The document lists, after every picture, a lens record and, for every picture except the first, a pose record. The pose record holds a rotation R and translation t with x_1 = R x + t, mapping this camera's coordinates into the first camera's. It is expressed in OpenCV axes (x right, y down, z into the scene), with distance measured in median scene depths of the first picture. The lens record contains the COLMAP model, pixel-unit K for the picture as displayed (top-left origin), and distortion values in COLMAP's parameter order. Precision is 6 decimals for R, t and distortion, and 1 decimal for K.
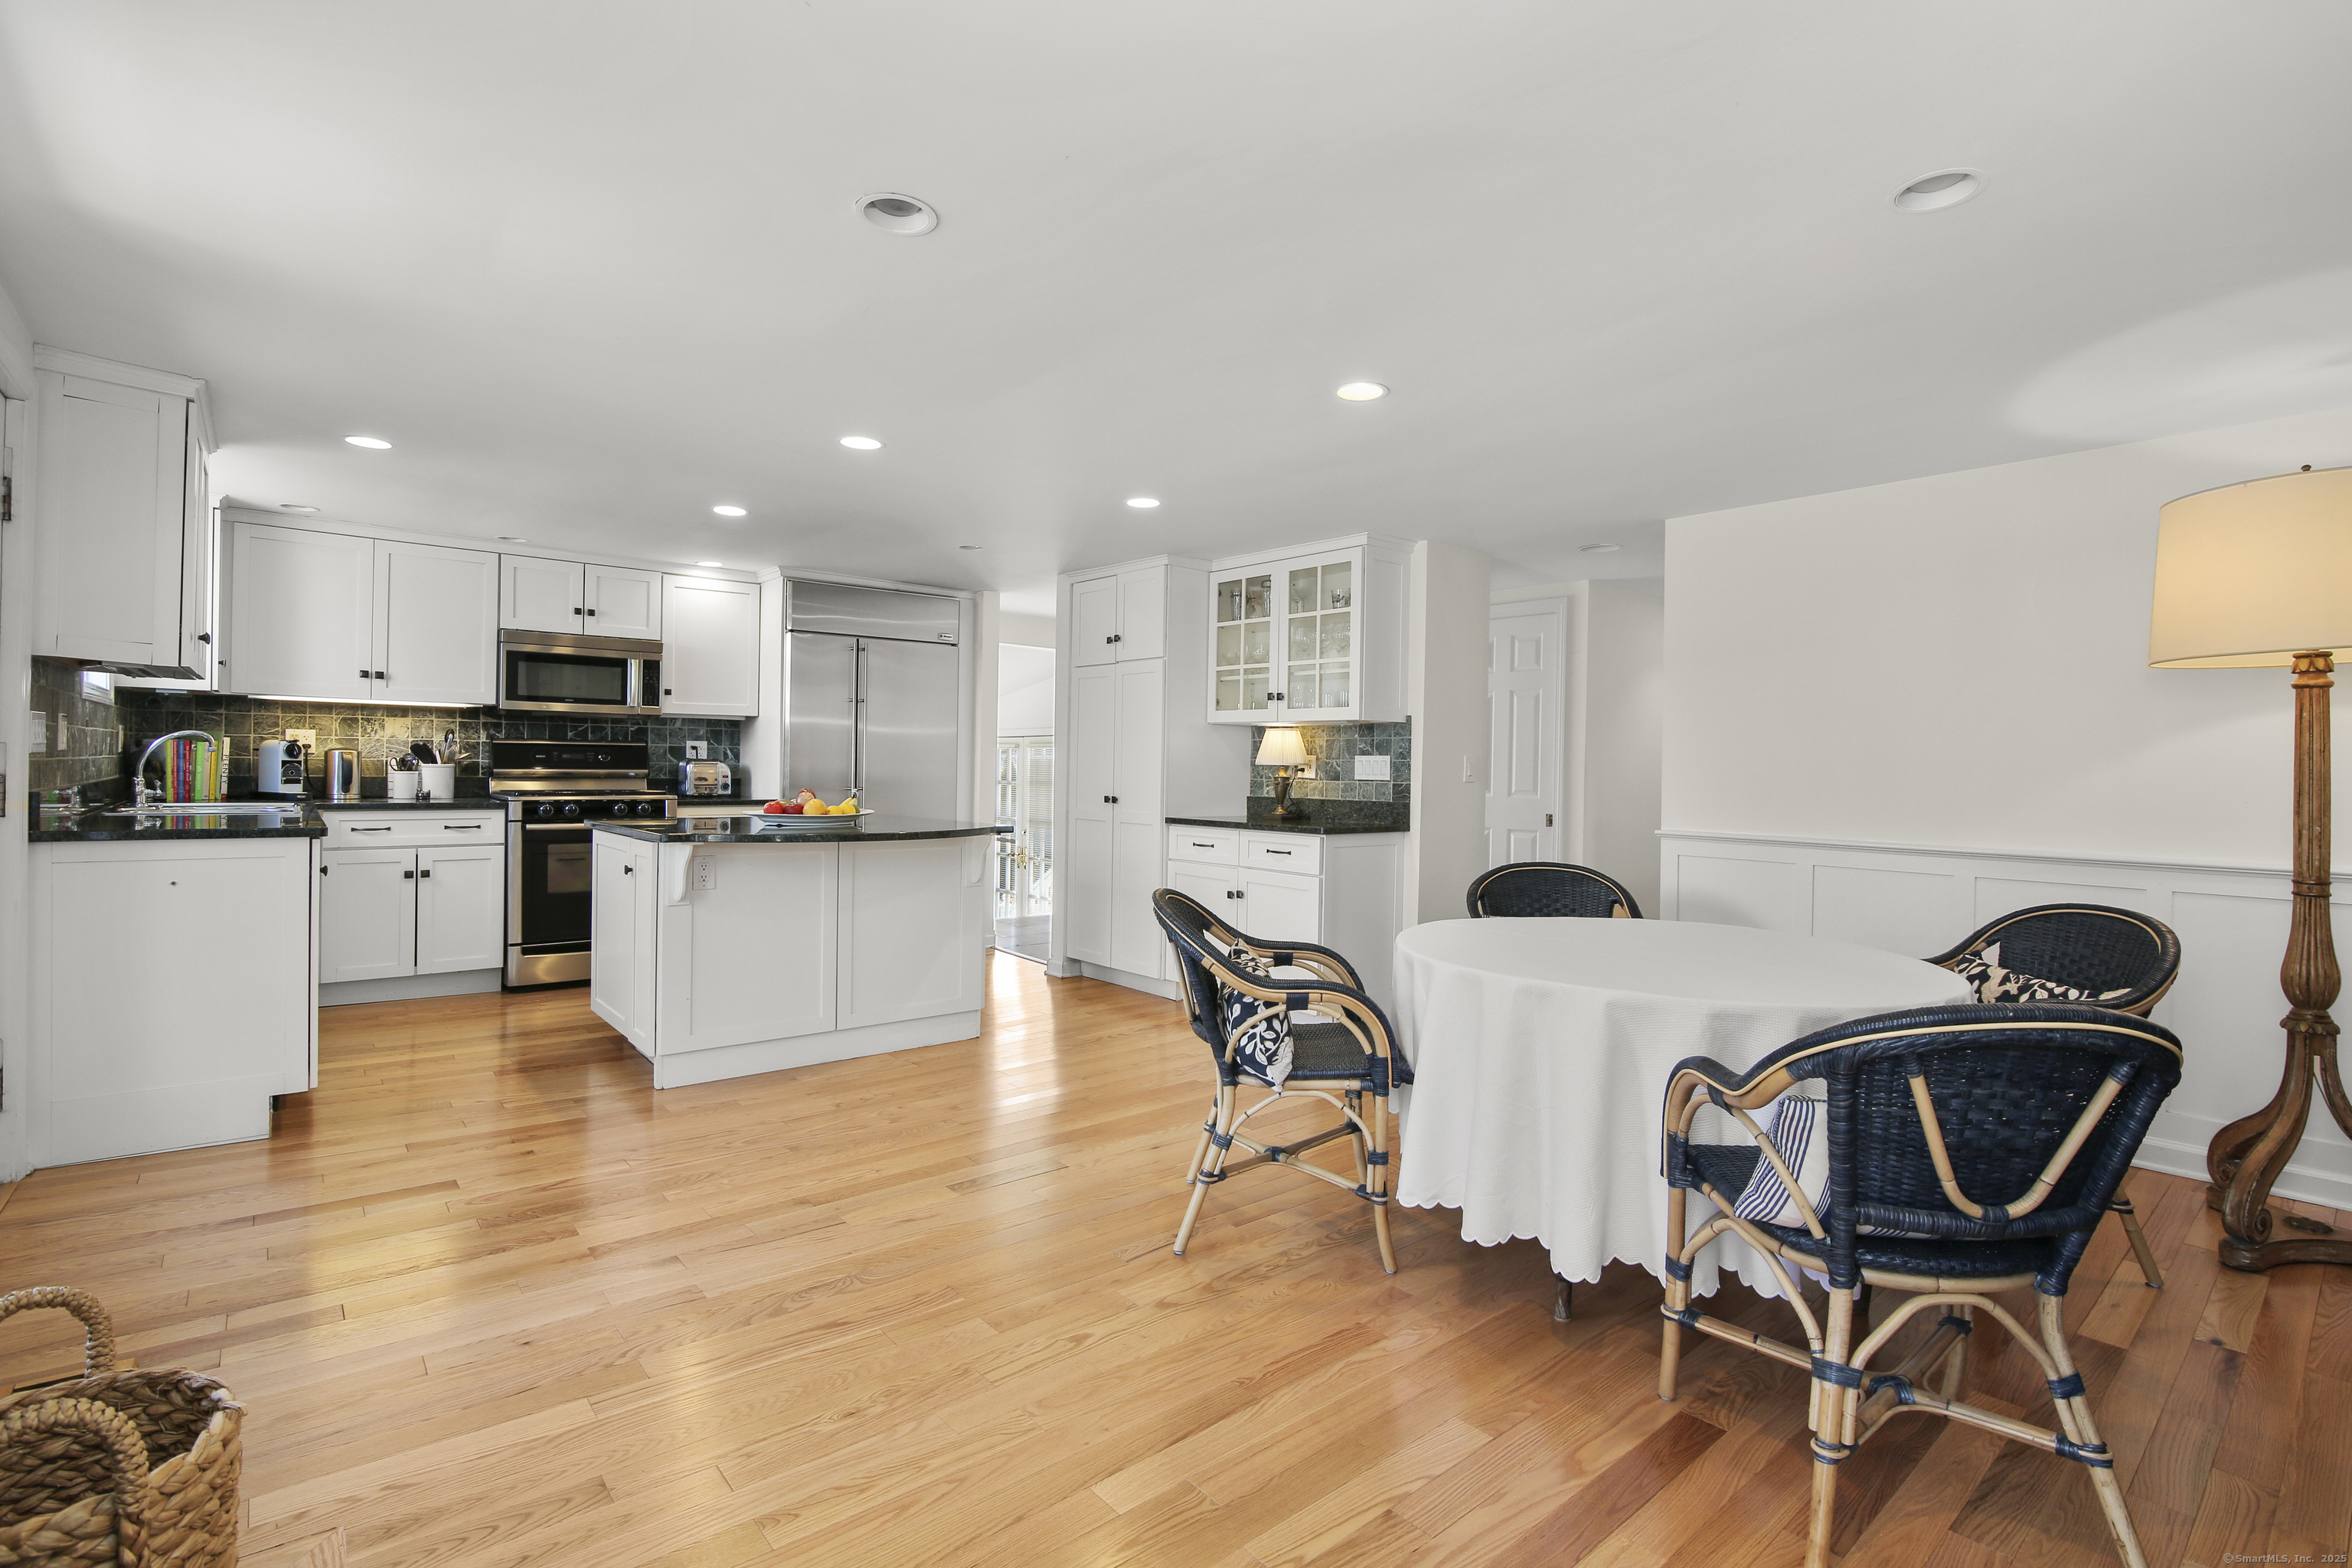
lens RADIAL K [[1087.1, 0, 1173.0], [0, 1087.1, 775.2], [0, 0, 1]] dist [-0.020153, 0.001770]
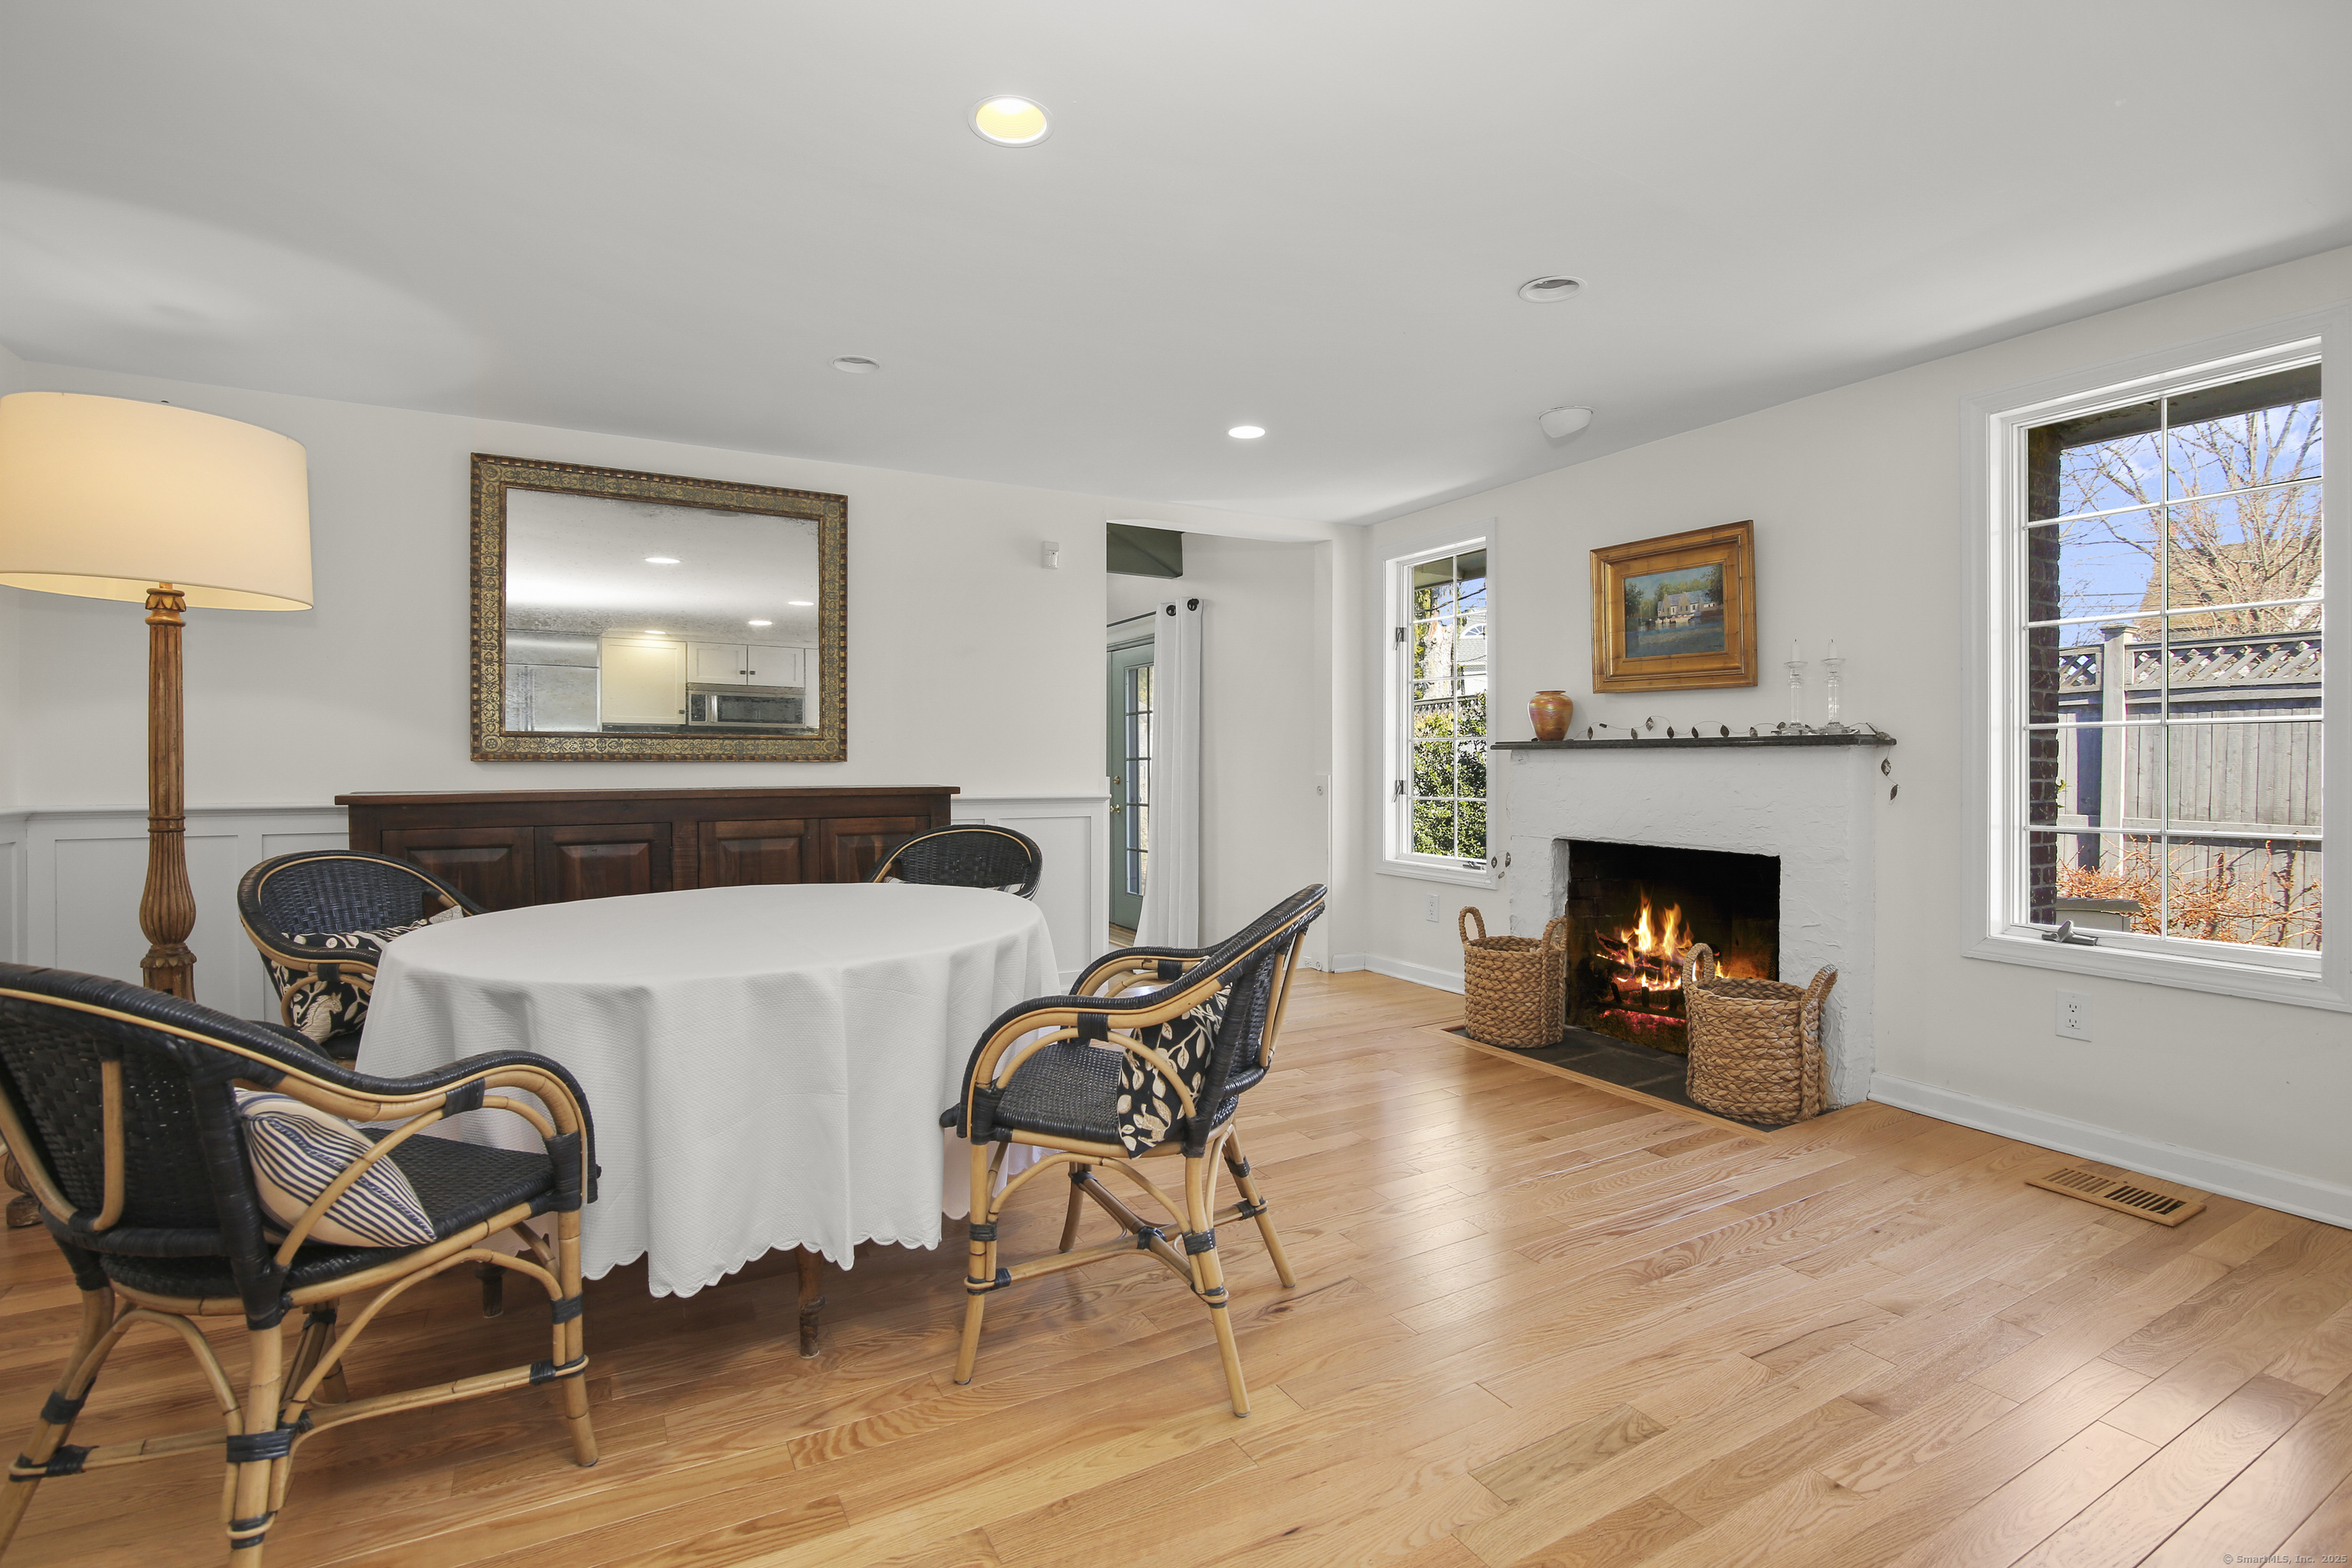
lens RADIAL K [[1077.2, 0, 1176.0], [0, 1077.2, 784.0], [0, 0, 1]] dist [-0.042716, 0.011182]
pose [[-0.980333, -0.022068, 0.196114, -0.030969], [-0.016613, 0.999429, 0.029417, 0.009827], [-0.196651, 0.025580, -0.980140, 0.906284]]
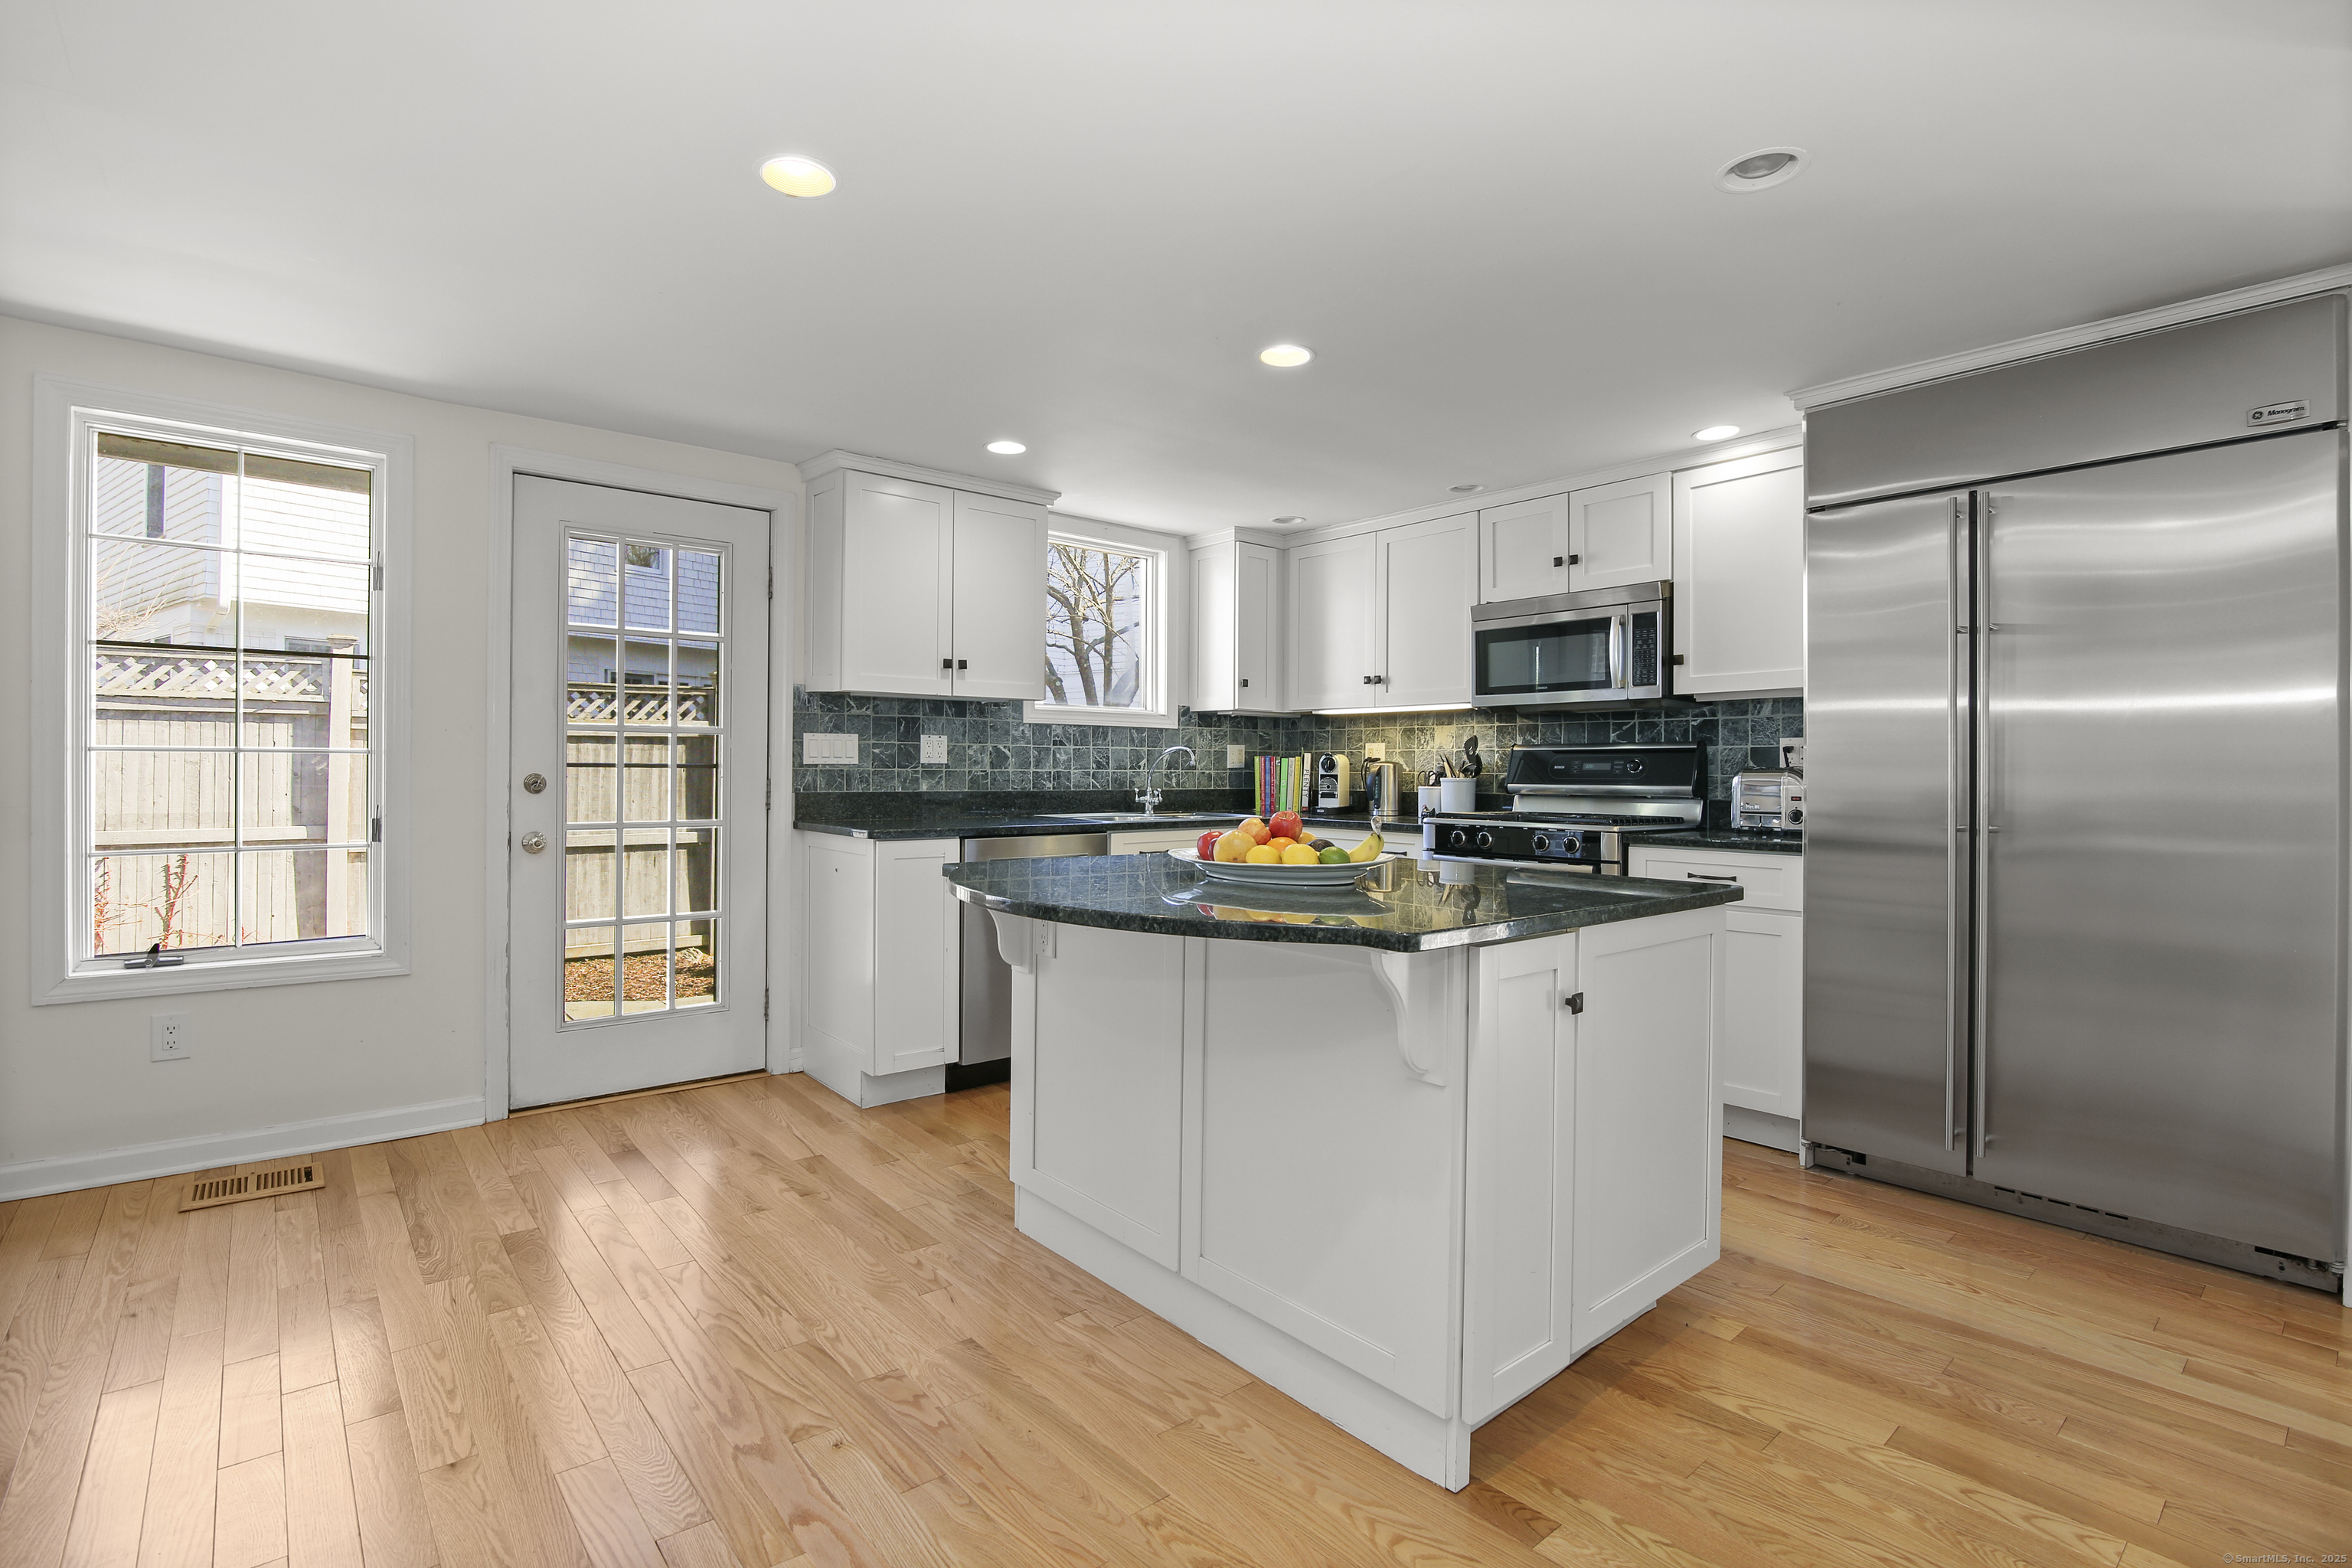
lens RADIAL K [[1087.1, 0, 1173.0], [0, 1087.1, 775.2], [0, 0, 1]] dist [-0.020153, 0.001770]
pose [[0.001040, -0.010907, -0.999940, 0.173853], [-0.014409, 0.999837, -0.010921, 0.000004], [0.999896, 0.014419, 0.000882, 0.807335]]
